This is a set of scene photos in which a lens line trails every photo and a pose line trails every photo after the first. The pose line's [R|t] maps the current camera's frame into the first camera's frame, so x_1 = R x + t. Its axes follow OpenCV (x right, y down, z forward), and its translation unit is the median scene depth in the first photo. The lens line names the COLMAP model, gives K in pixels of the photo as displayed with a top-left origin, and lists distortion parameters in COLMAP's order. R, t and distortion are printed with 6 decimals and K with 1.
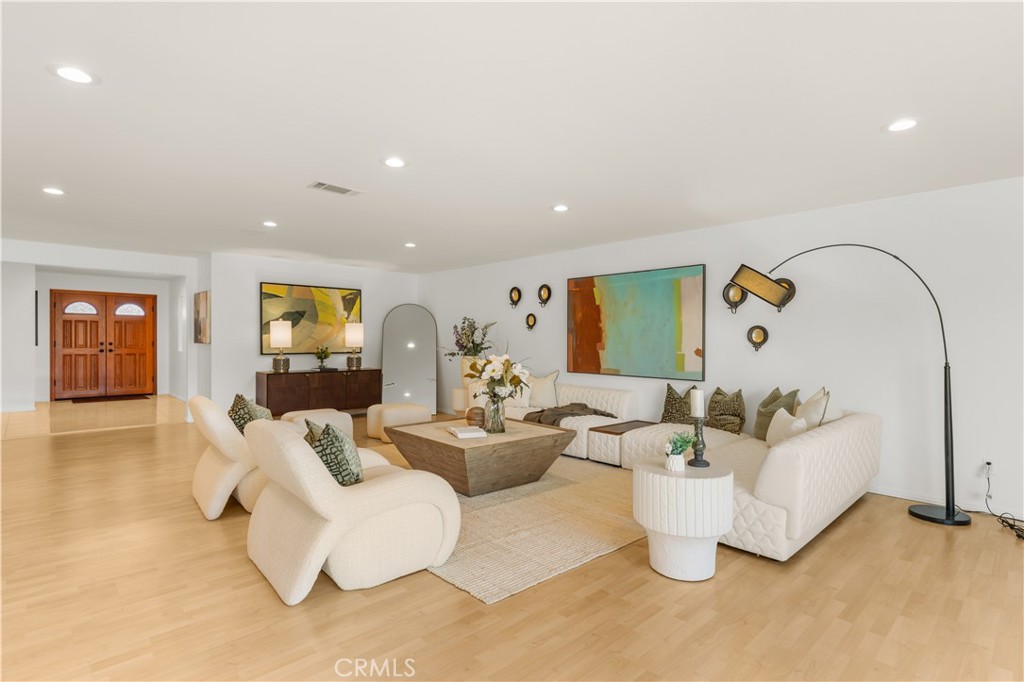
lens RADIAL K [[518.2, 0, 491.9], [0, 518.2, 358.2], [0, 0, 1]] dist [0.002146, -0.000126]
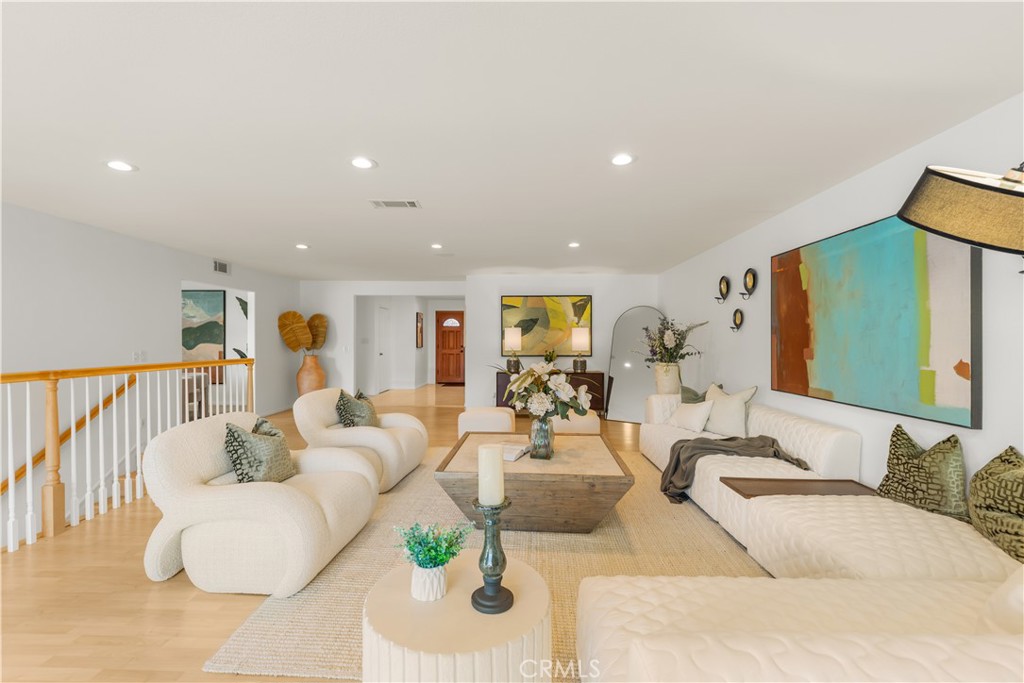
lens RADIAL K [[445.6, 0, 497.2], [0, 445.6, 347.8], [0, 0, 1]] dist [0.013253, -0.002573]
pose [[0.707124, 0.004386, -0.707076, 0.320478], [-0.021937, 0.999635, -0.015738, -0.012382], [0.706750, 0.026640, 0.706962, 0.317415]]
